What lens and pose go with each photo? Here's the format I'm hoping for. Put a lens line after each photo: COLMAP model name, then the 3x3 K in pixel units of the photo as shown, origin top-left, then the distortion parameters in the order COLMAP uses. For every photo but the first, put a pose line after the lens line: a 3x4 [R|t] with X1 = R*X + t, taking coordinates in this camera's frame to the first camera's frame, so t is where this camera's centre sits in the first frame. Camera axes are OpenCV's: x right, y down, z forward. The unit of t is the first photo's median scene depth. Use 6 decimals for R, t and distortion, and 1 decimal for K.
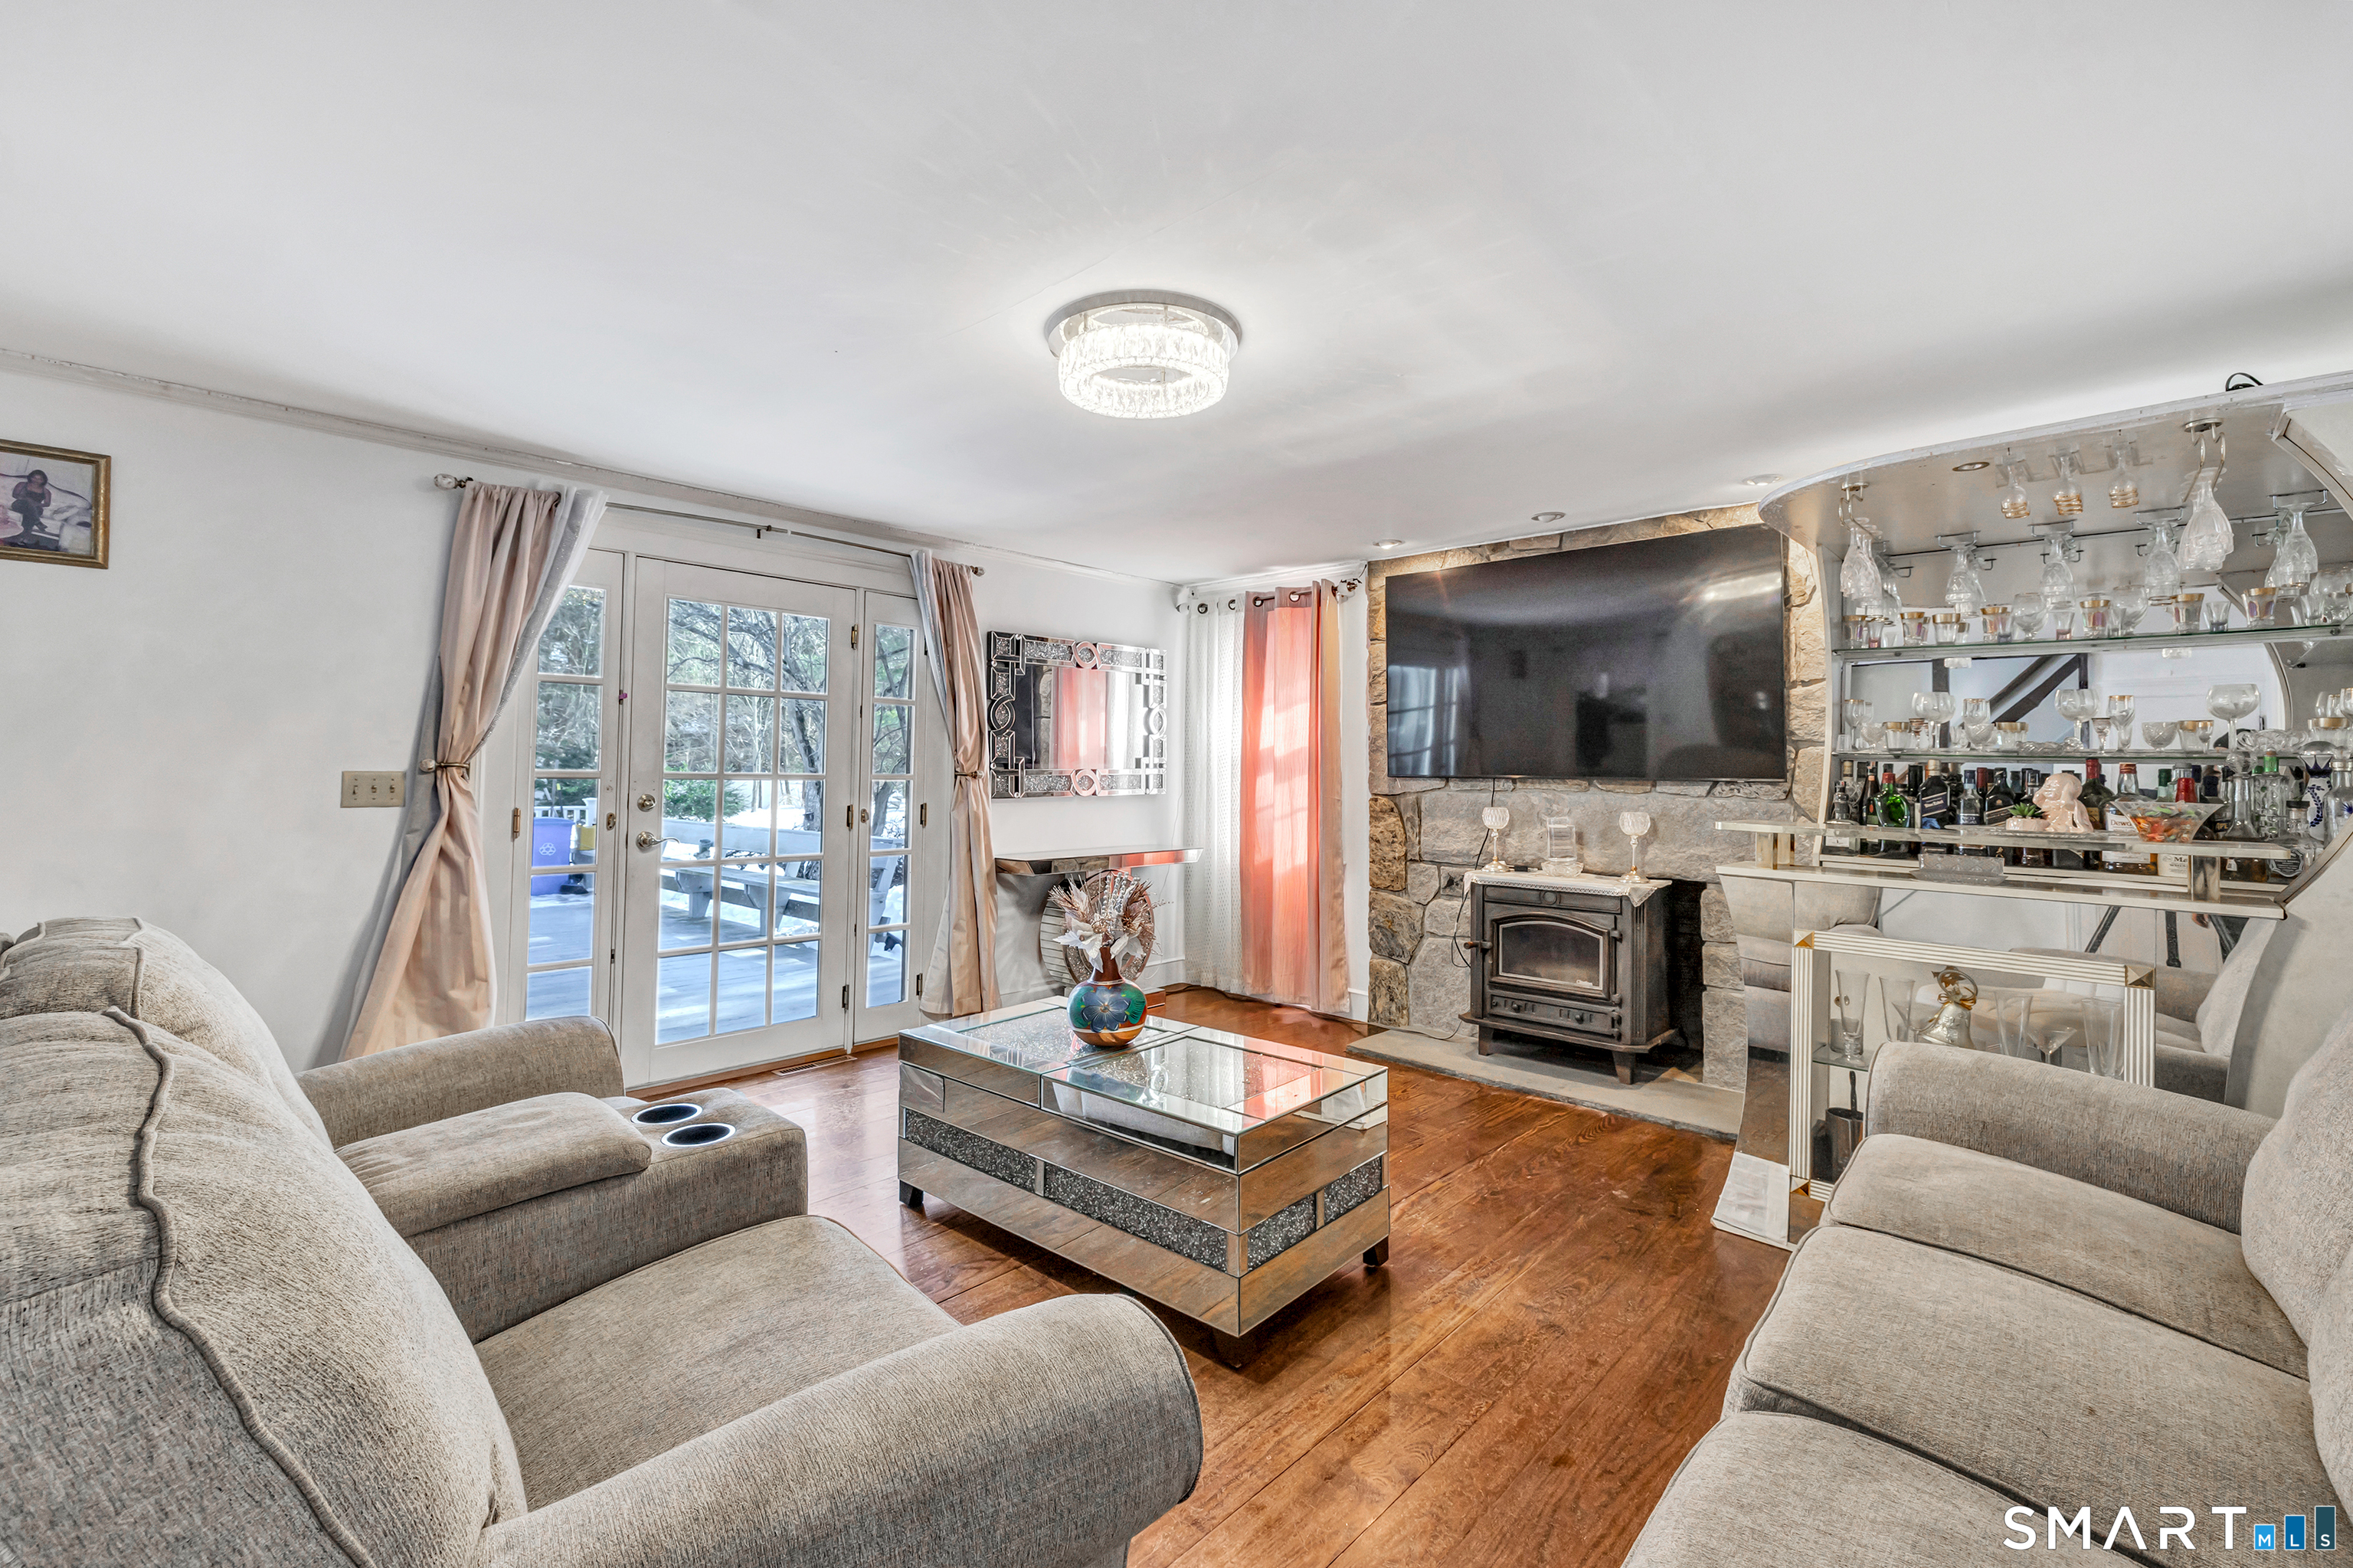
lens RADIAL K [[1039.9, 0, 1172.4], [0, 1039.9, 743.1], [0, 0, 1]] dist [0.000734, 0.000446]
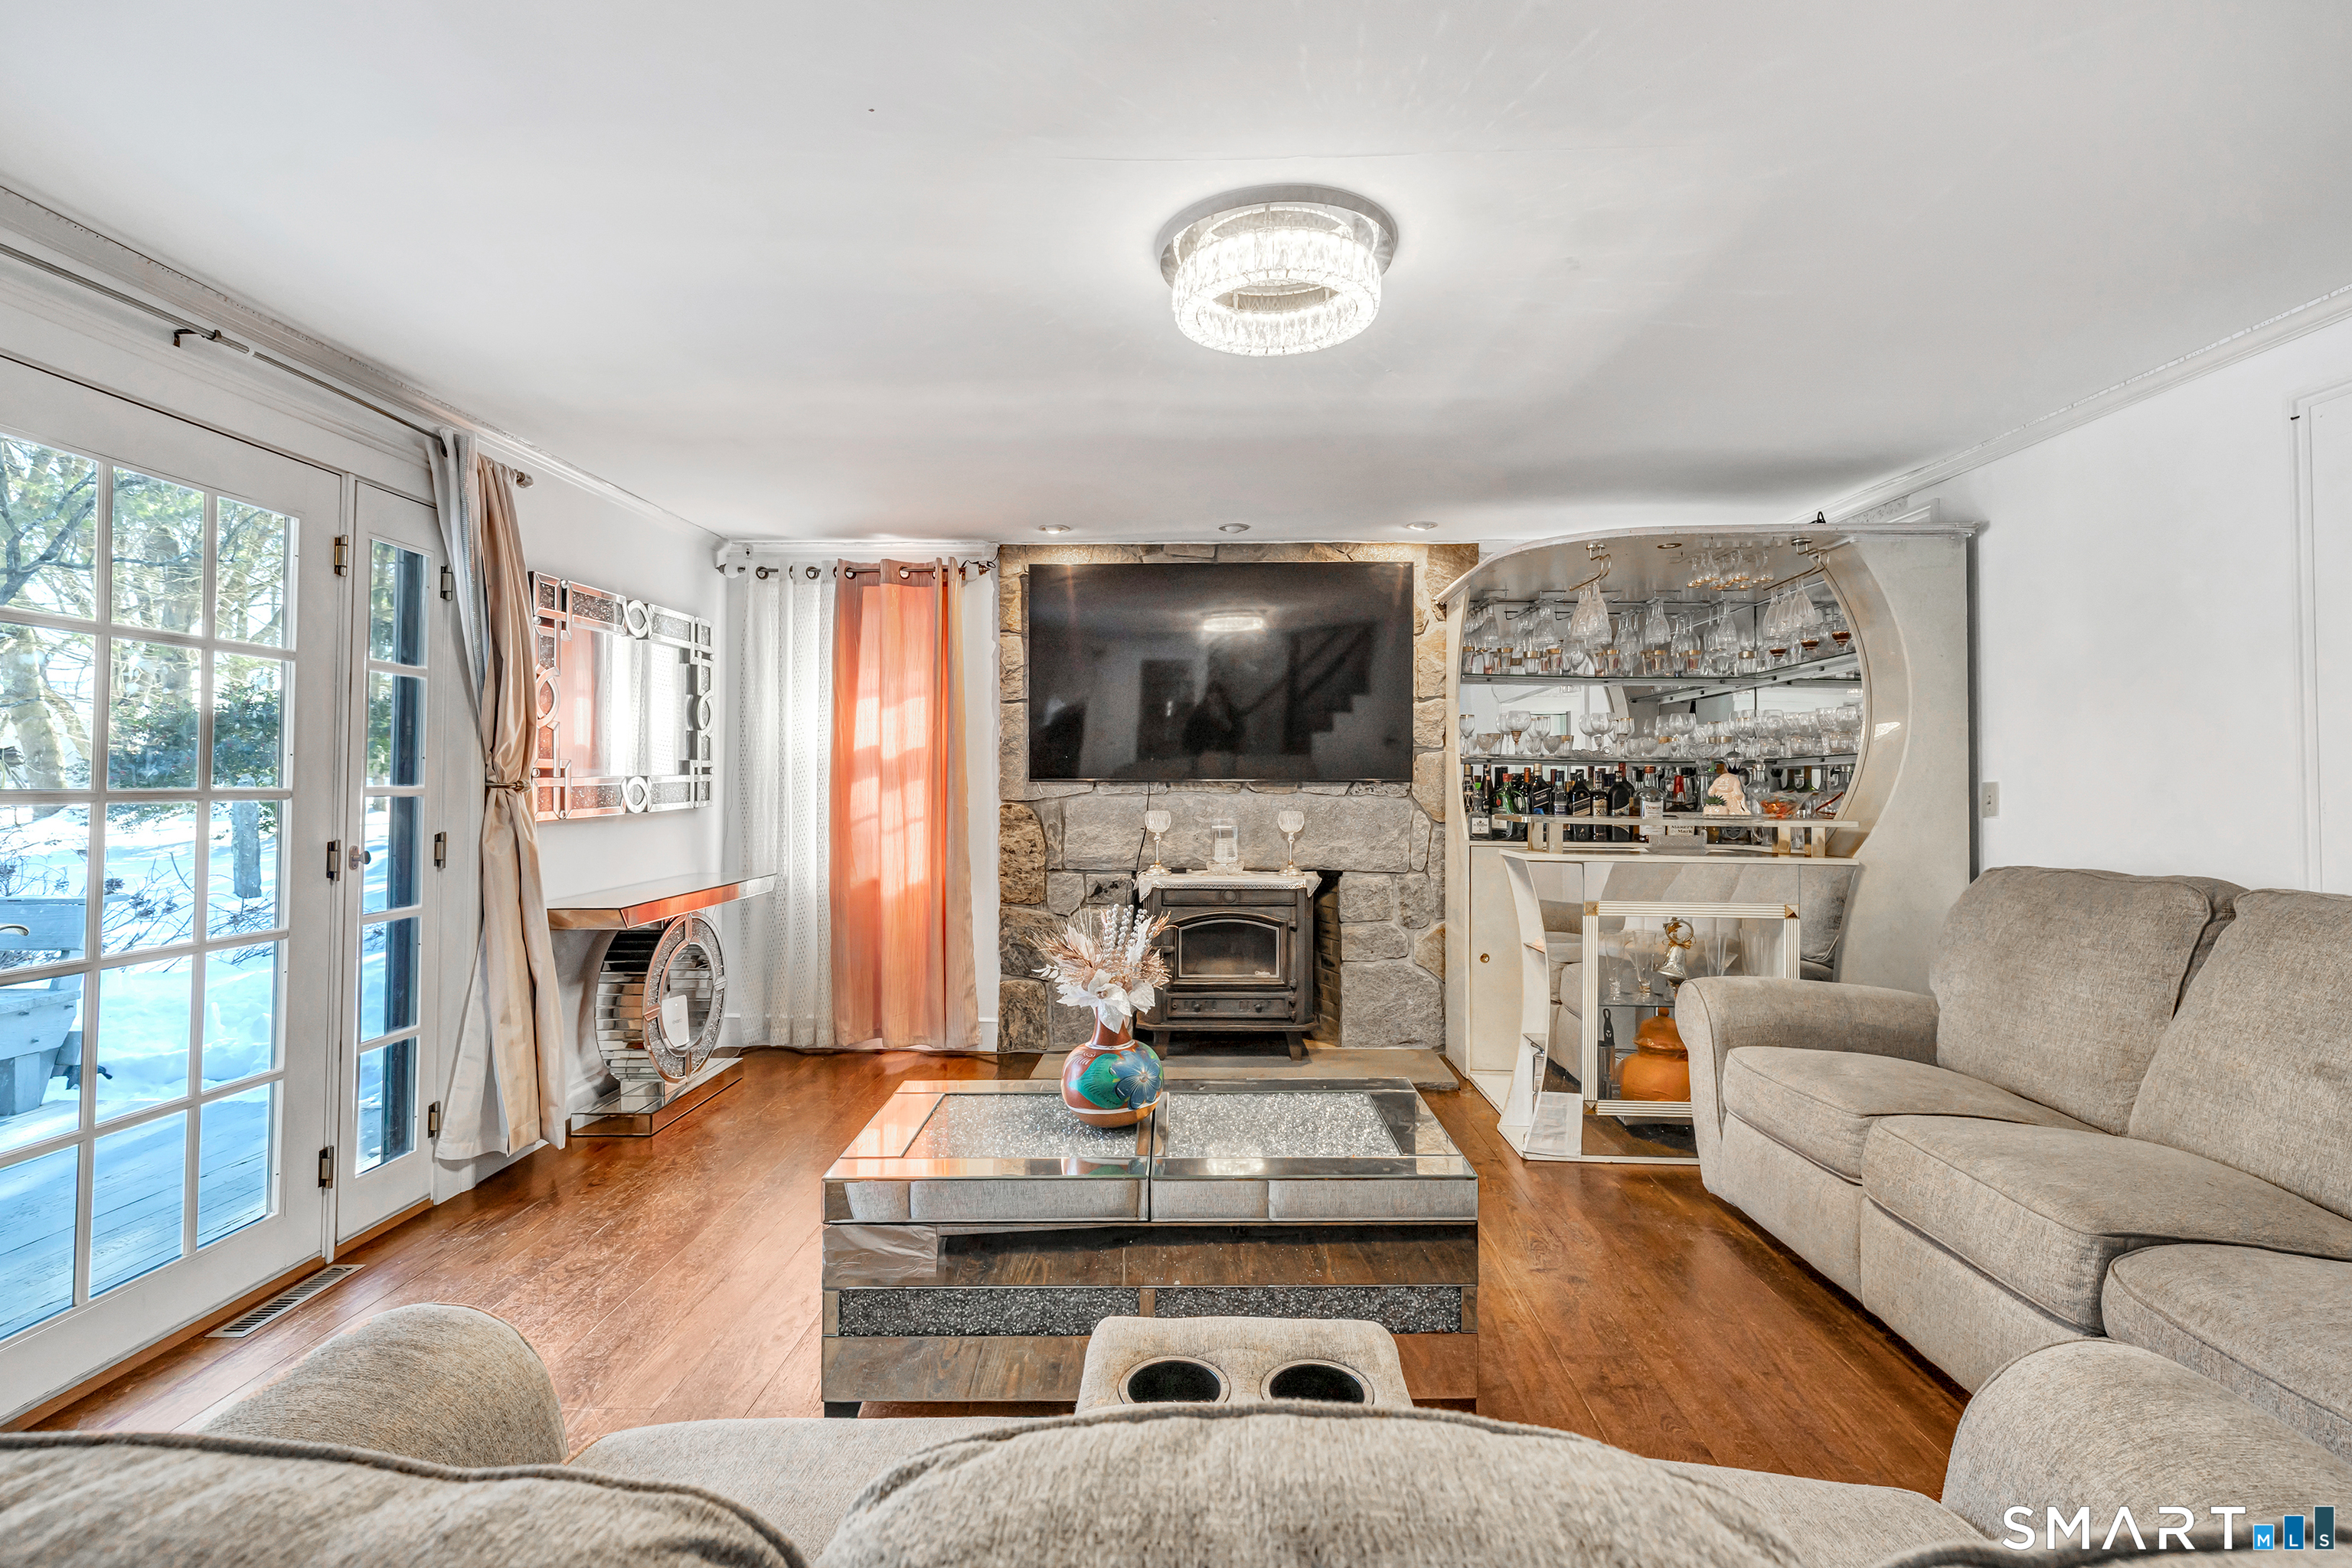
lens RADIAL K [[1067.2, 0, 1182.9], [0, 1067.2, 754.4], [0, 0, 1]] dist [0.002848, 0.000468]
pose [[0.741227, 0.003561, 0.671245, -0.333240], [-0.011014, 0.999916, 0.006858, 0.000576], [-0.671164, -0.012477, 0.741203, 0.210321]]
